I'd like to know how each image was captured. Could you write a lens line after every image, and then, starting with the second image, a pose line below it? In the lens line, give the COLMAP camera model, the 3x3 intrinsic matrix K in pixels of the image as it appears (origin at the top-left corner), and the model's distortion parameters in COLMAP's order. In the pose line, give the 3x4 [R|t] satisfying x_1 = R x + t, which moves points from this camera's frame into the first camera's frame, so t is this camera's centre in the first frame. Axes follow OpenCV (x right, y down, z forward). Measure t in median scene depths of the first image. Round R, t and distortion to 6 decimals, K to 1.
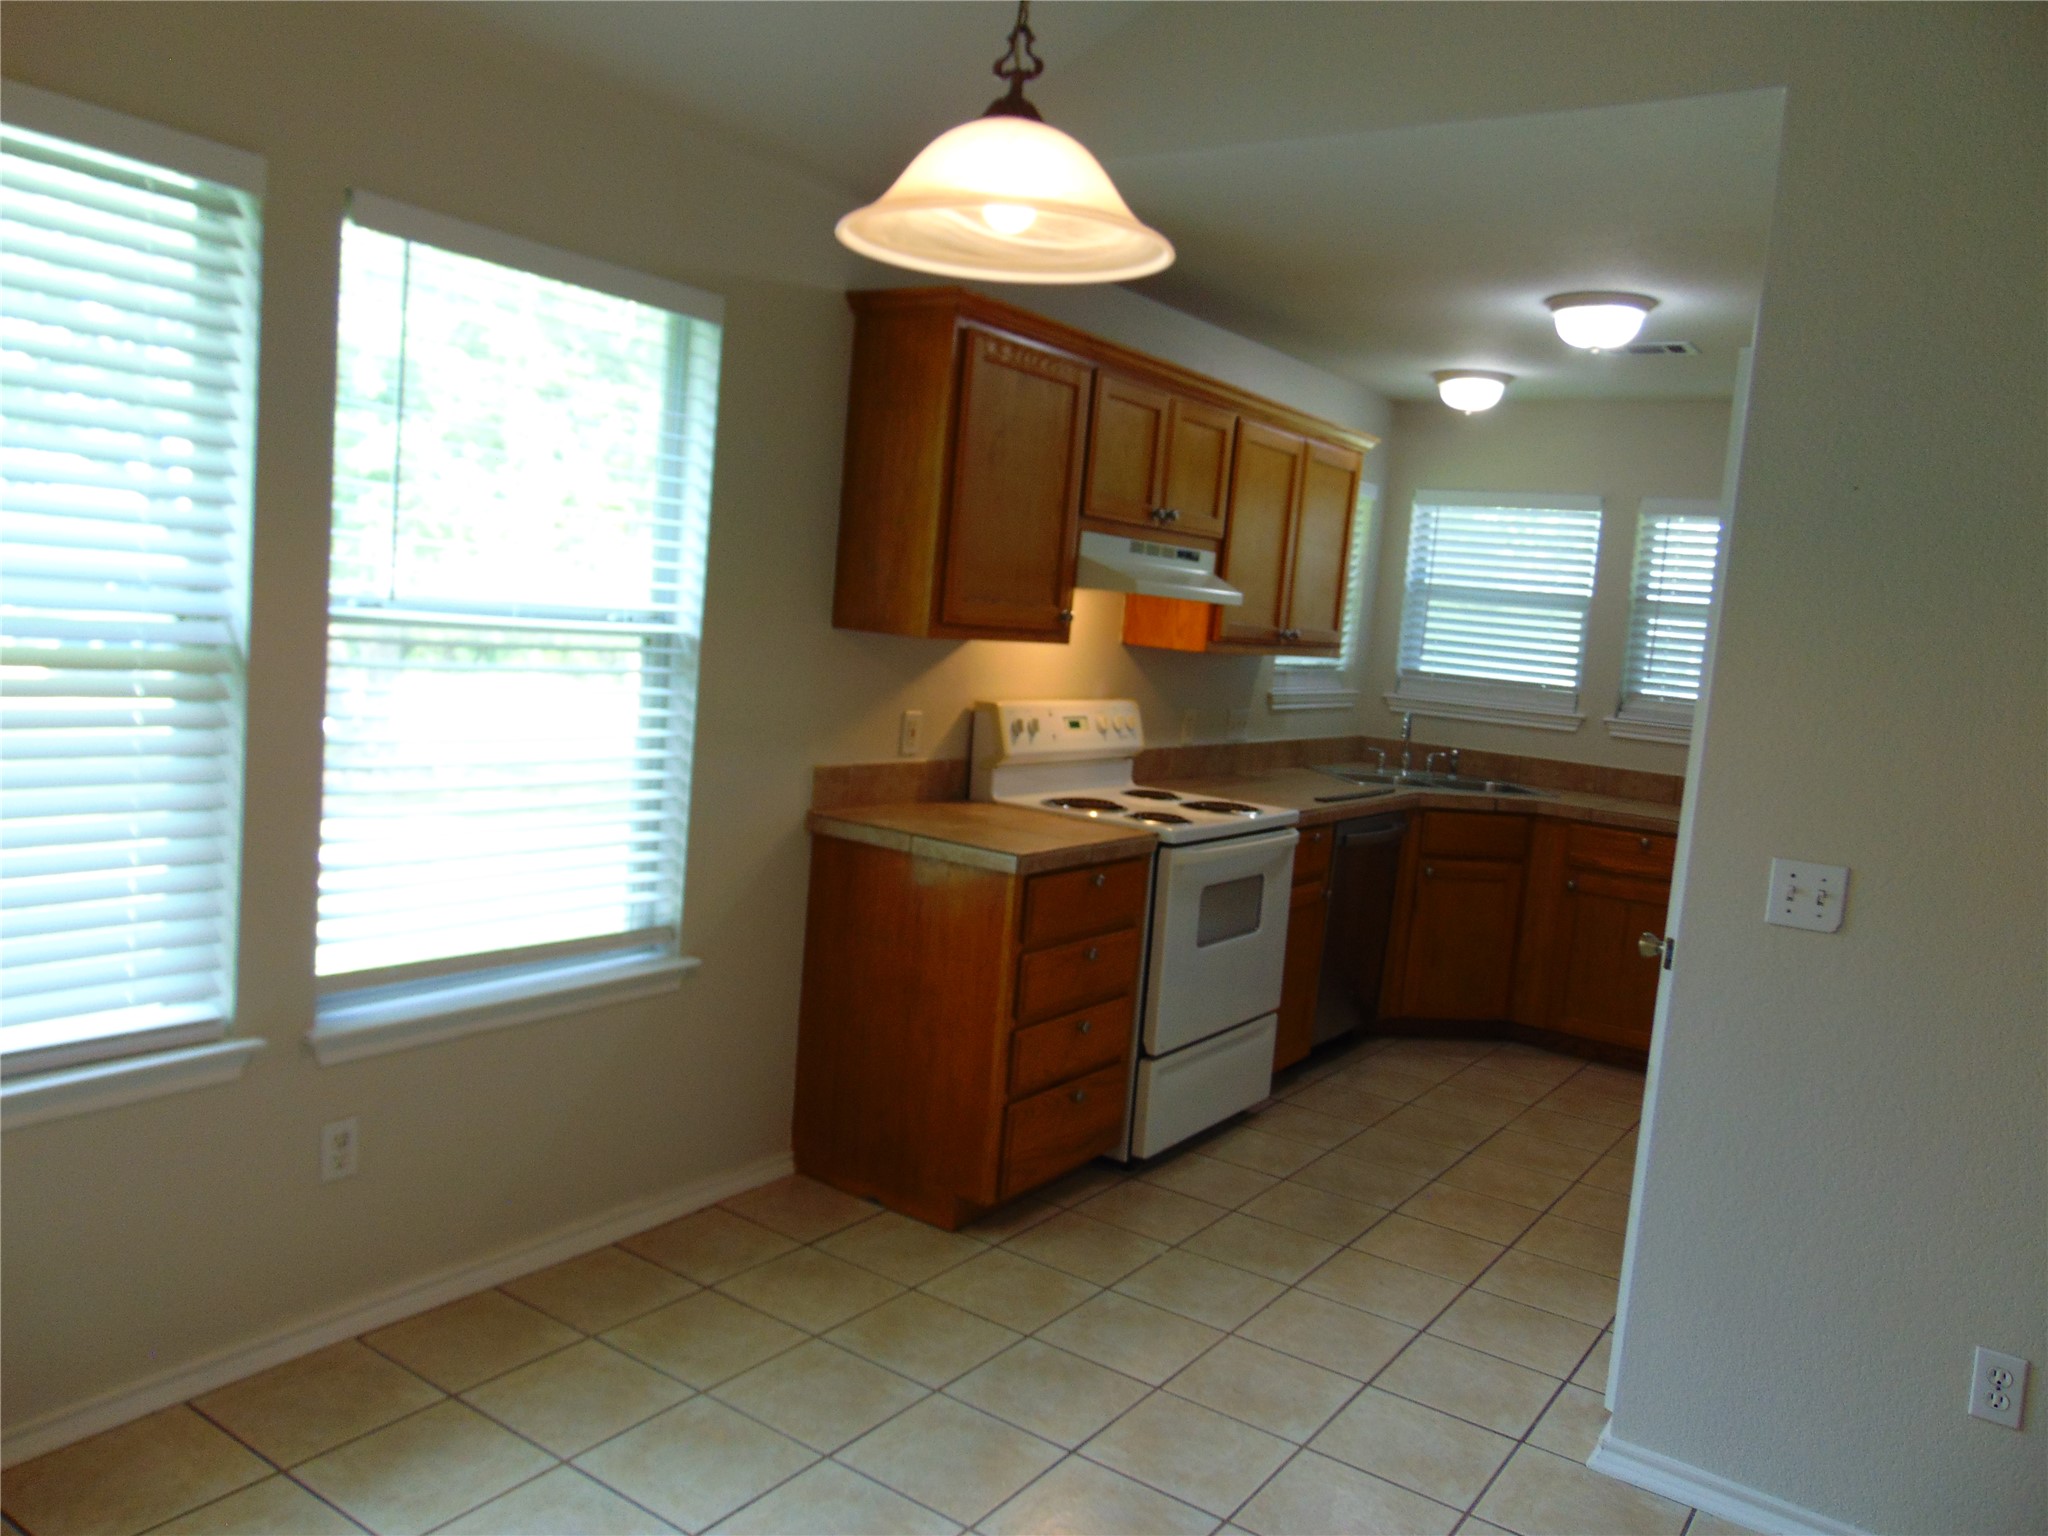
lens RADIAL K [[1553.1, 0, 1040.1], [0, 1553.1, 767.2], [0, 0, 1]] dist [0.007874, 0.023823]
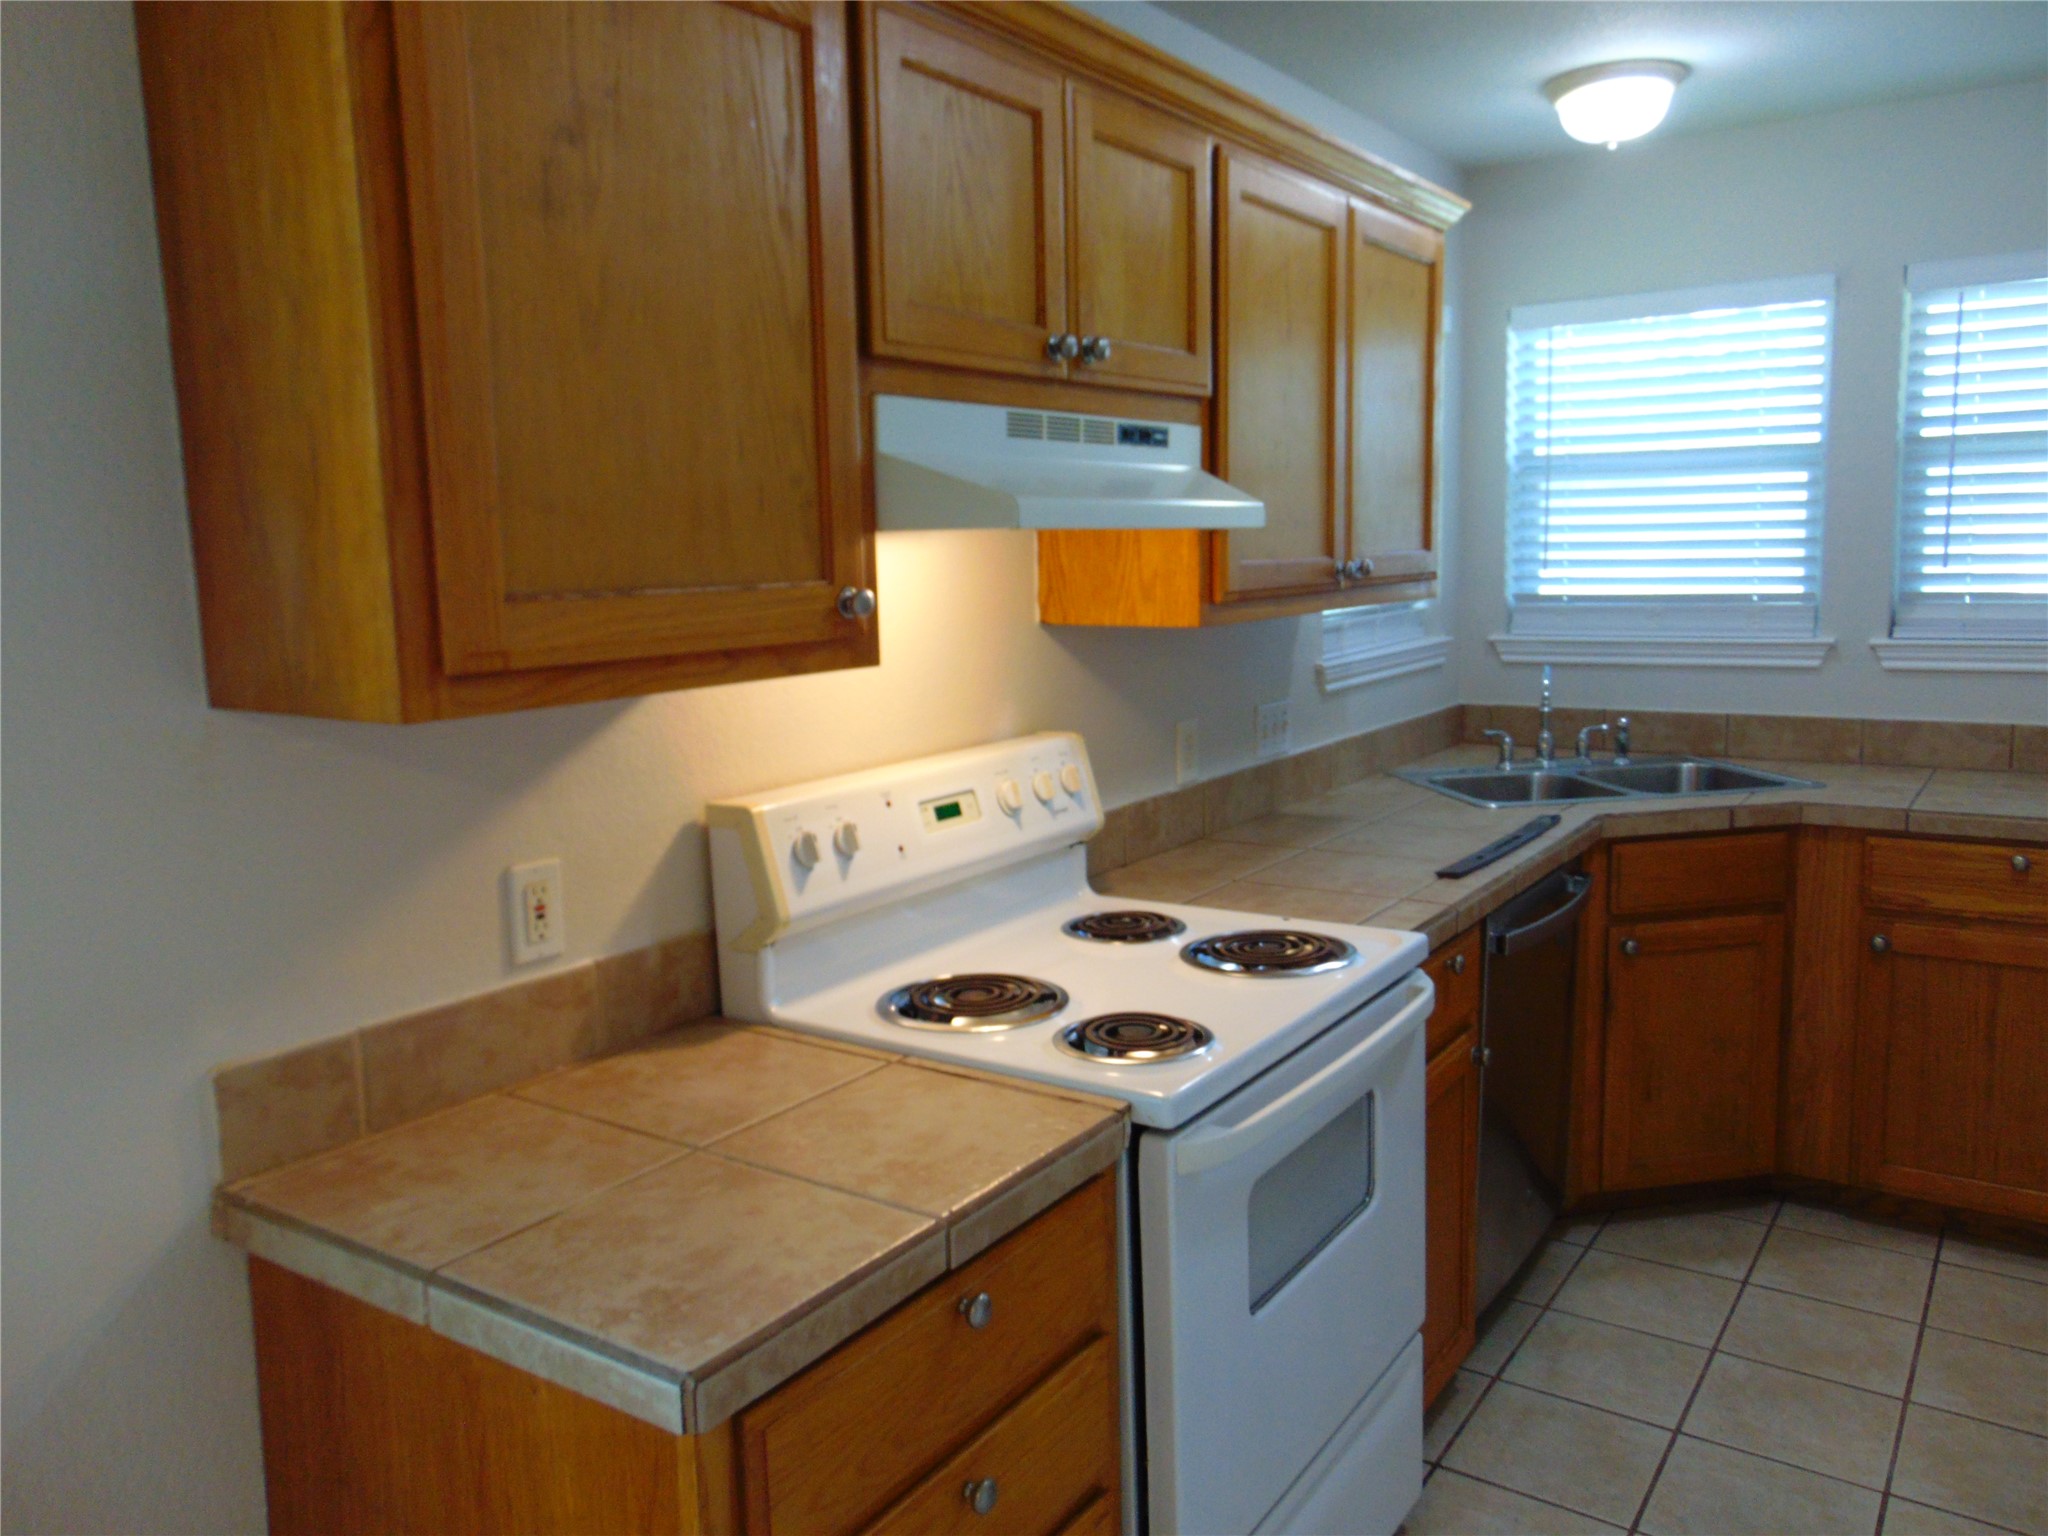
lens RADIAL K [[1553.1, 0, 1031.1], [0, 1553.1, 773.9], [0, 0, 1]] dist [0.007874, 0.023823]
pose [[0.993570, -0.111062, -0.021996, 0.055585], [0.111901, 0.992850, 0.041554, -0.052267], [0.017224, -0.043748, 0.998894, 0.478506]]
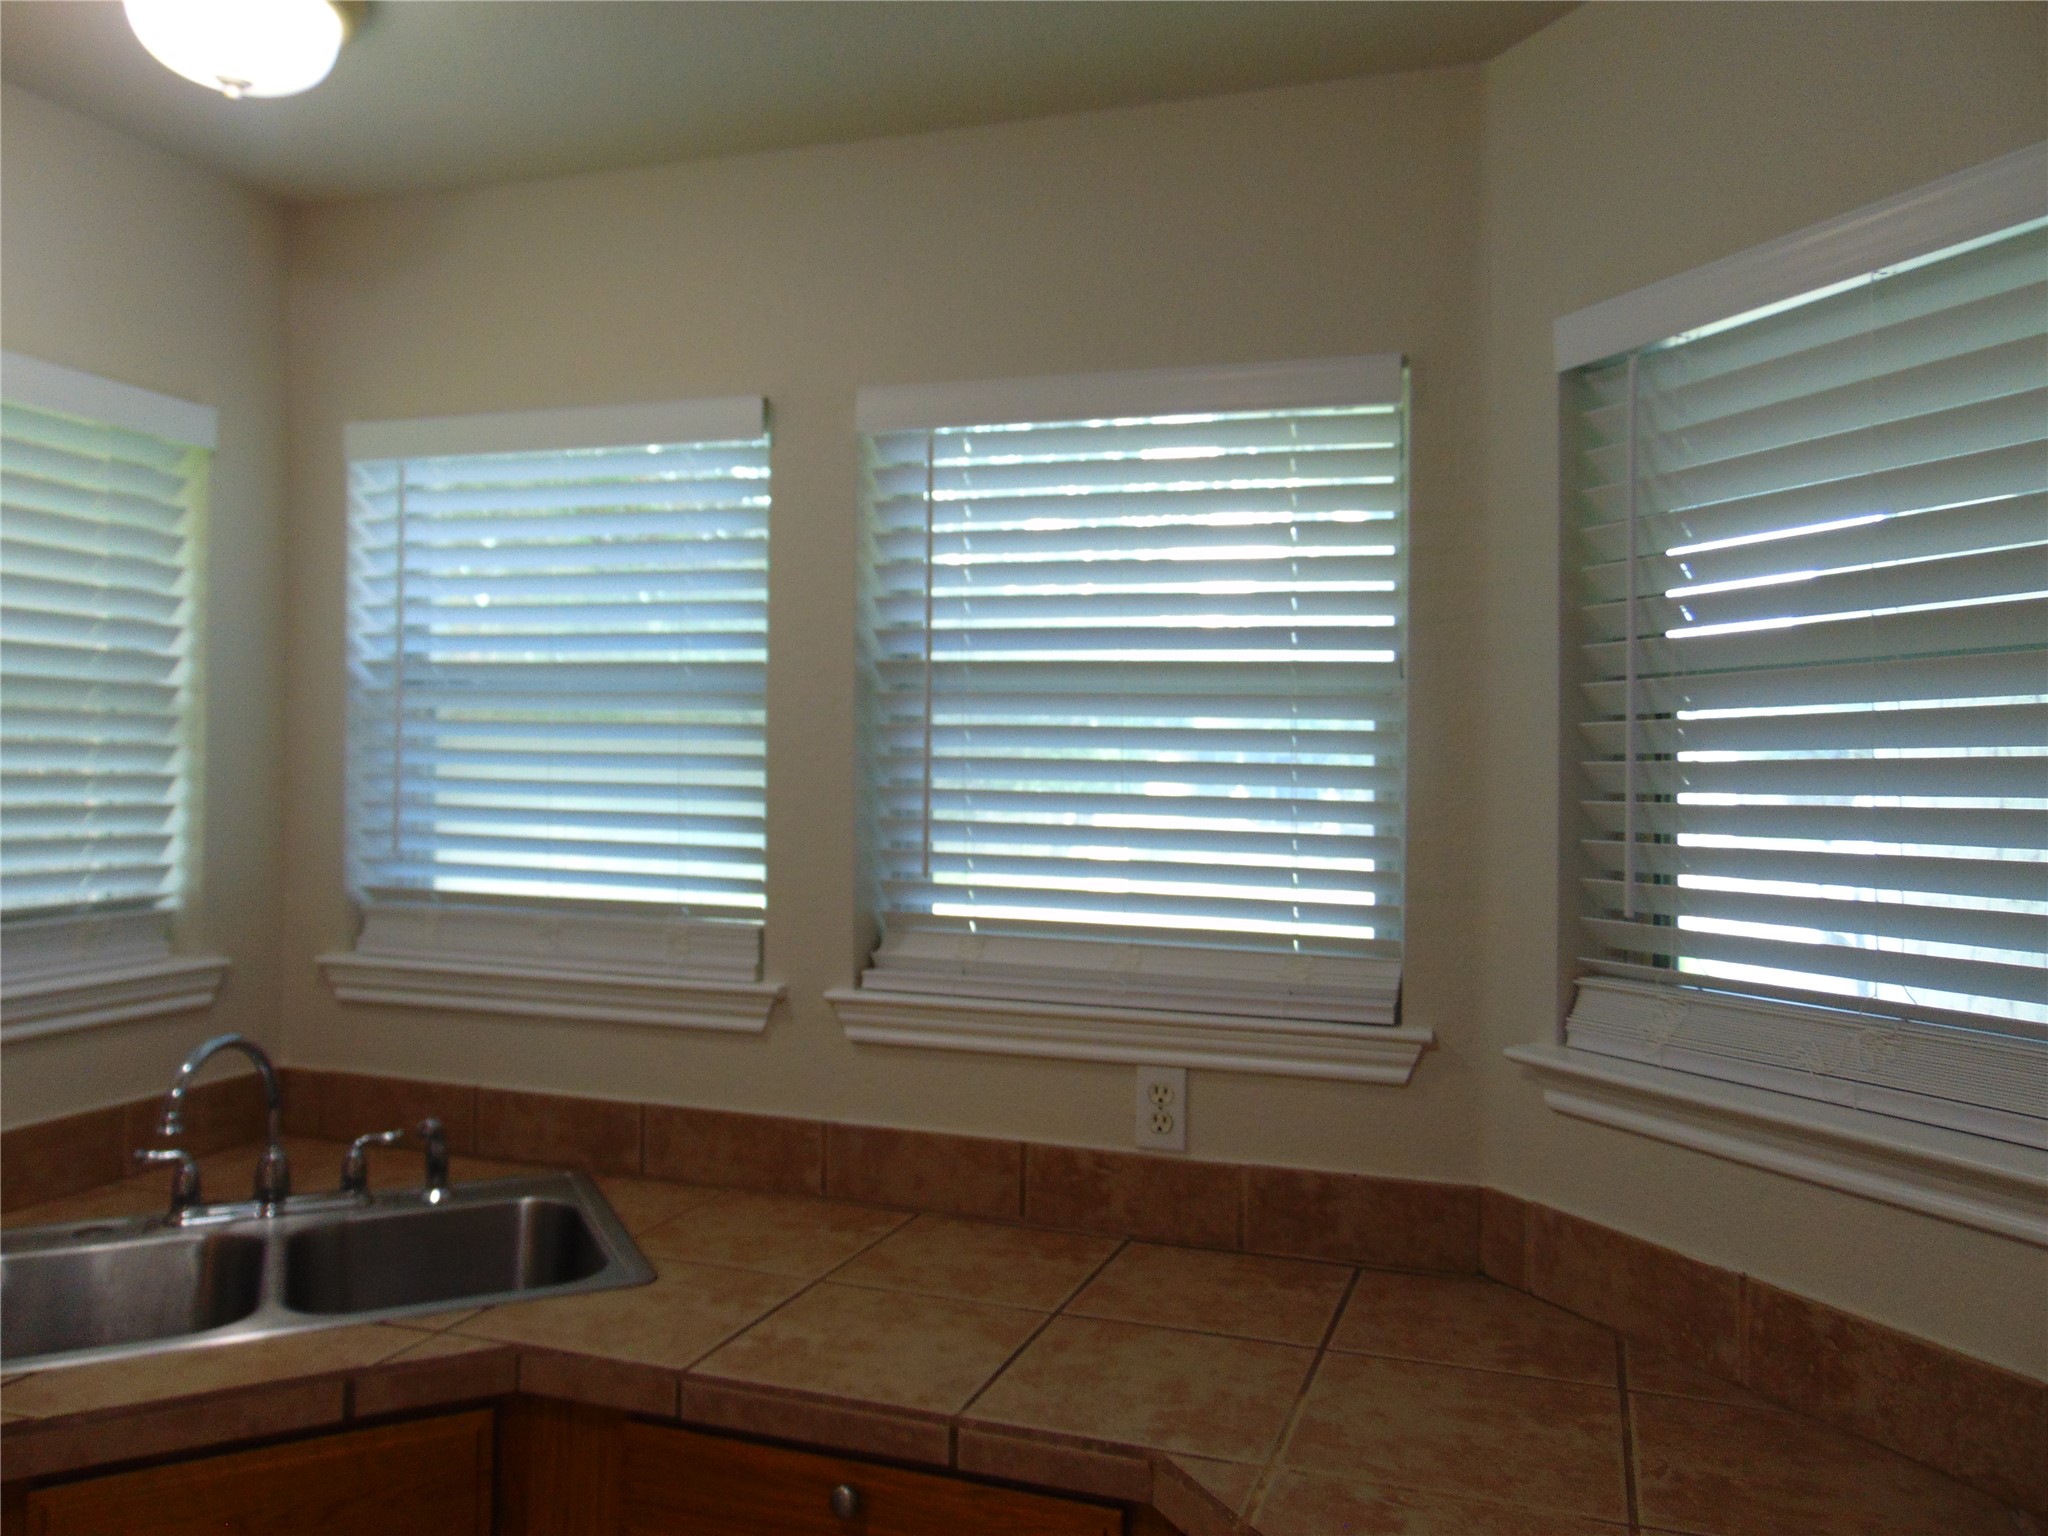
lens RADIAL K [[1553.1, 0, 1023.4], [0, 1553.1, 782.7], [0, 0, 1]] dist [0.007874, 0.023823]
pose [[0.966865, -0.074684, 0.244121, 0.402123], [0.093679, 0.993337, -0.067132, -0.064268], [-0.237480, 0.087777, 0.967418, 0.789964]]
